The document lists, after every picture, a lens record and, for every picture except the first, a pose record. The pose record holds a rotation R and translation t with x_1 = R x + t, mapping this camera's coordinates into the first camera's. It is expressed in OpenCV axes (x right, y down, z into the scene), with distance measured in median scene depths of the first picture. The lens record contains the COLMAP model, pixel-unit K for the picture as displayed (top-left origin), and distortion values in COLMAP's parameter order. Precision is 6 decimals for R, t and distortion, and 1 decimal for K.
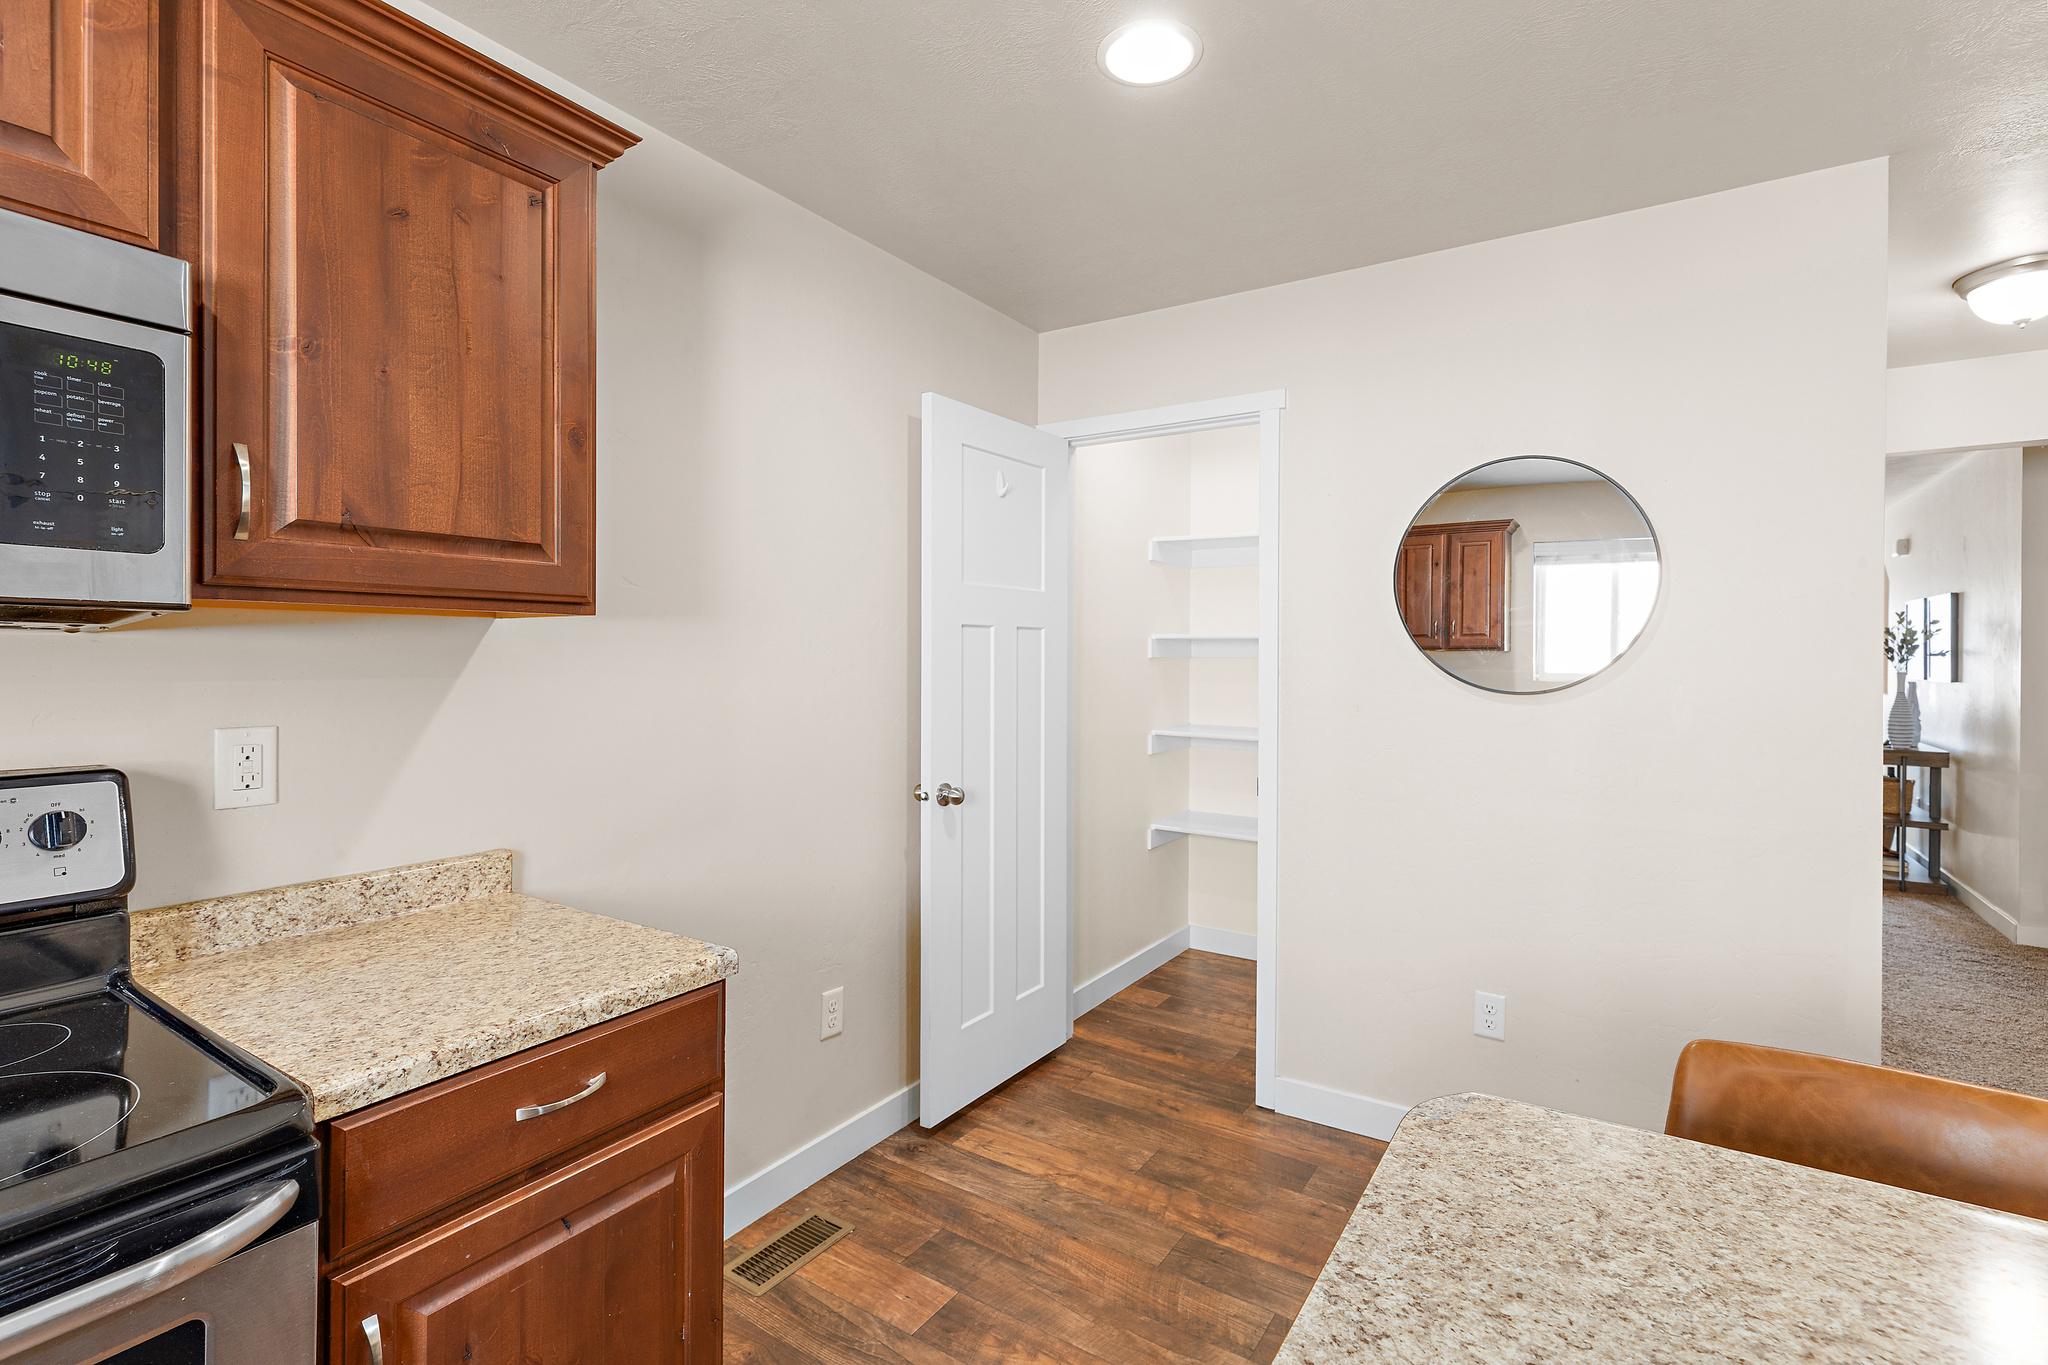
lens RADIAL K [[944.7, 0, 1016.7], [0, 944.7, 652.2], [0, 0, 1]] dist [-0.000445, 0.000496]
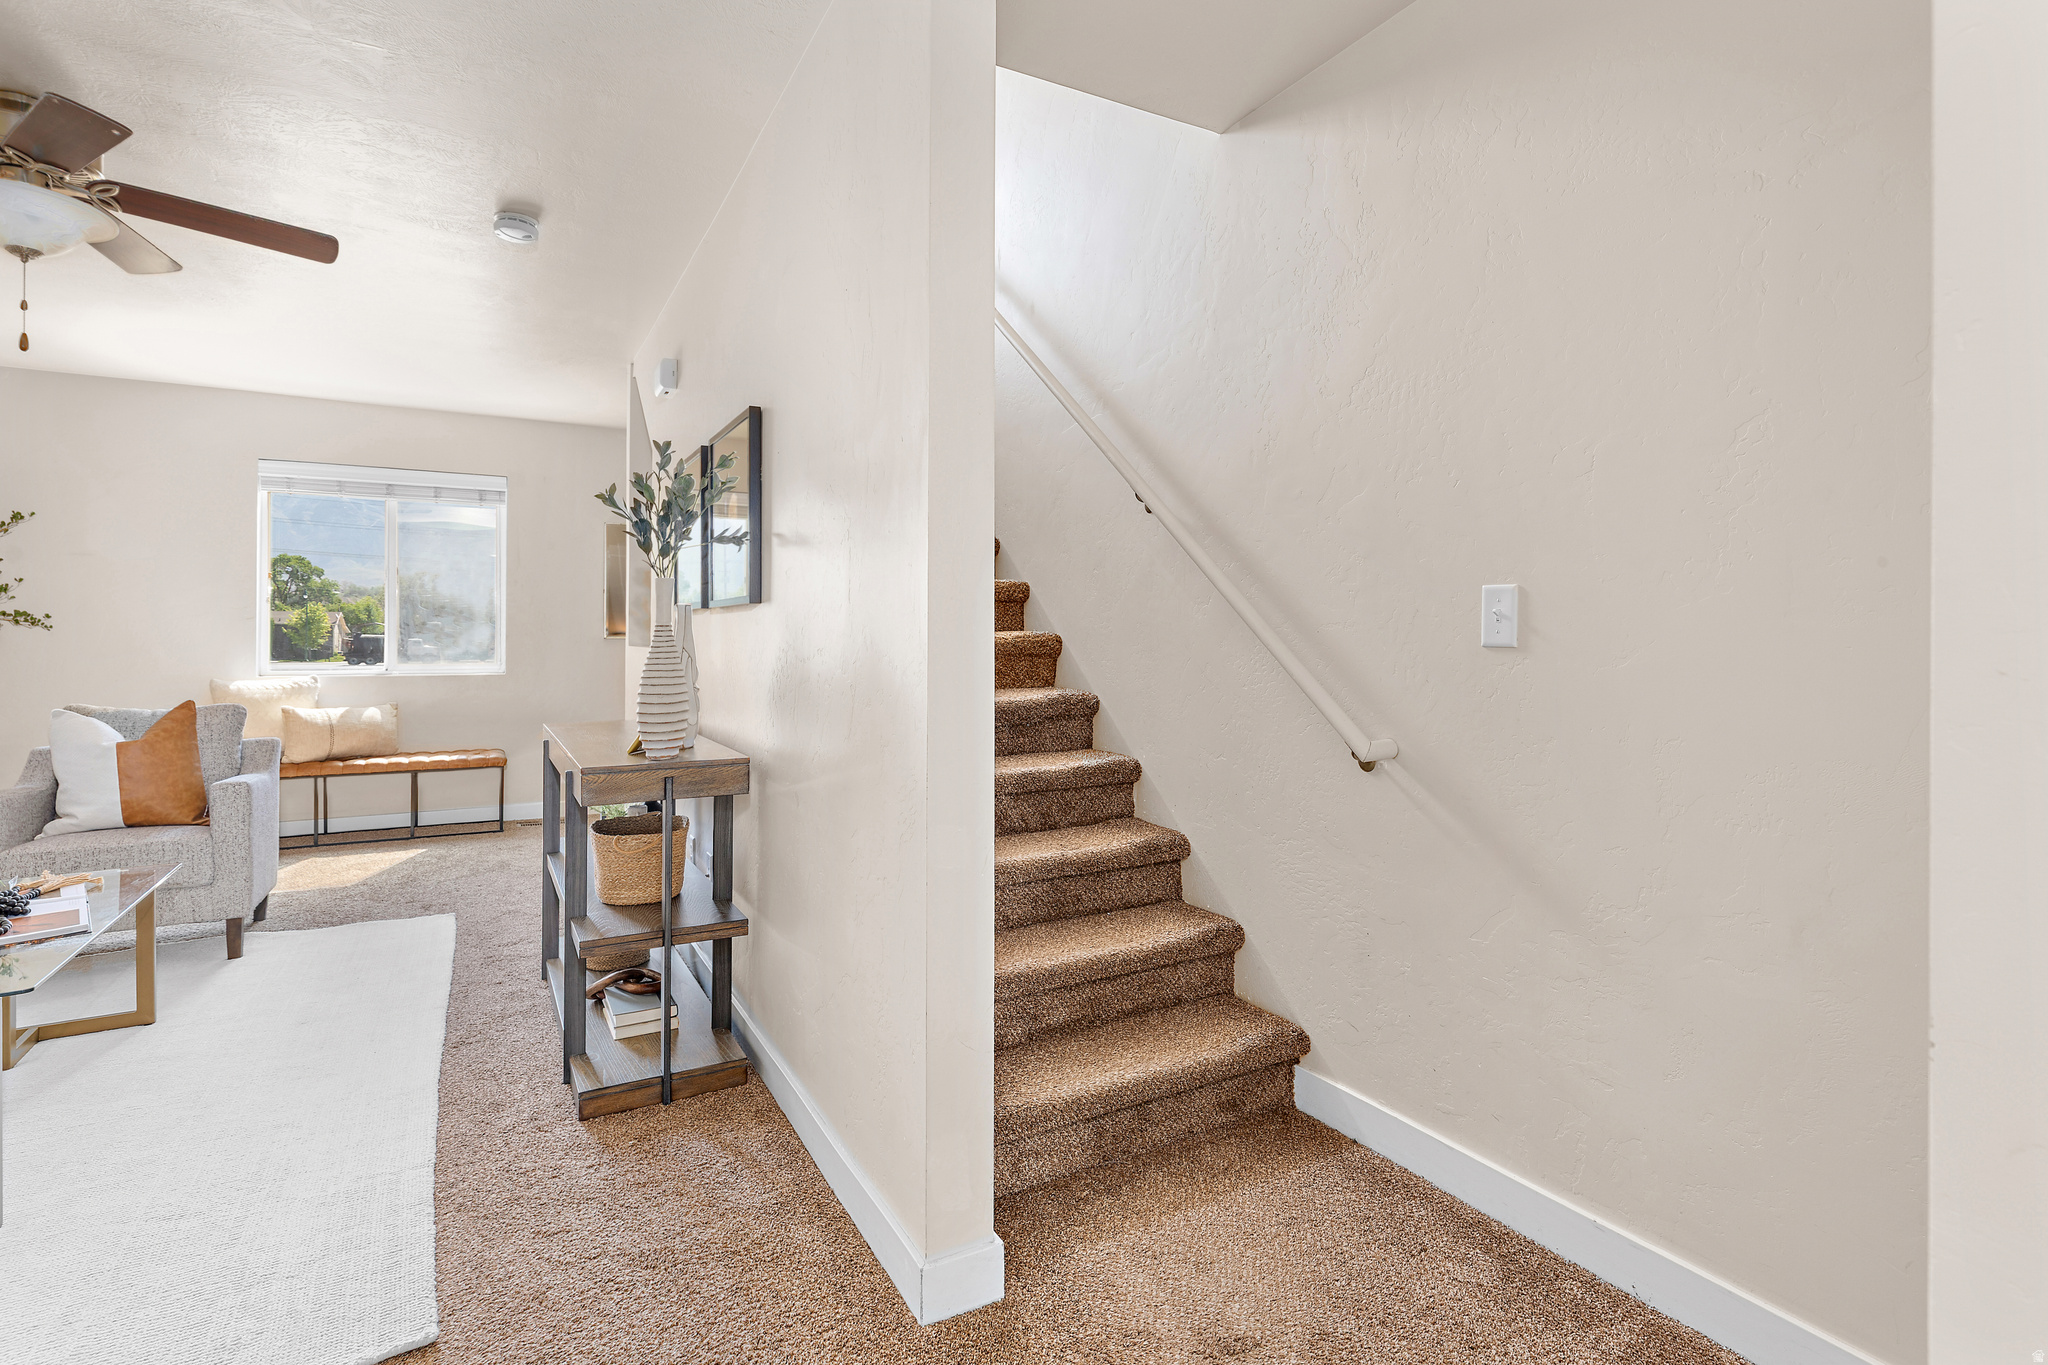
lens RADIAL K [[983.6, 0, 1058.9], [0, 983.6, 628.5], [0, 0, 1]] dist [0.002212, 0.000138]
pose [[0.451808, 0.002705, 0.892111, 0.618773], [-0.002666, 0.999995, -0.001681, 0.044767], [-0.892111, -0.001619, 0.451813, 0.637575]]
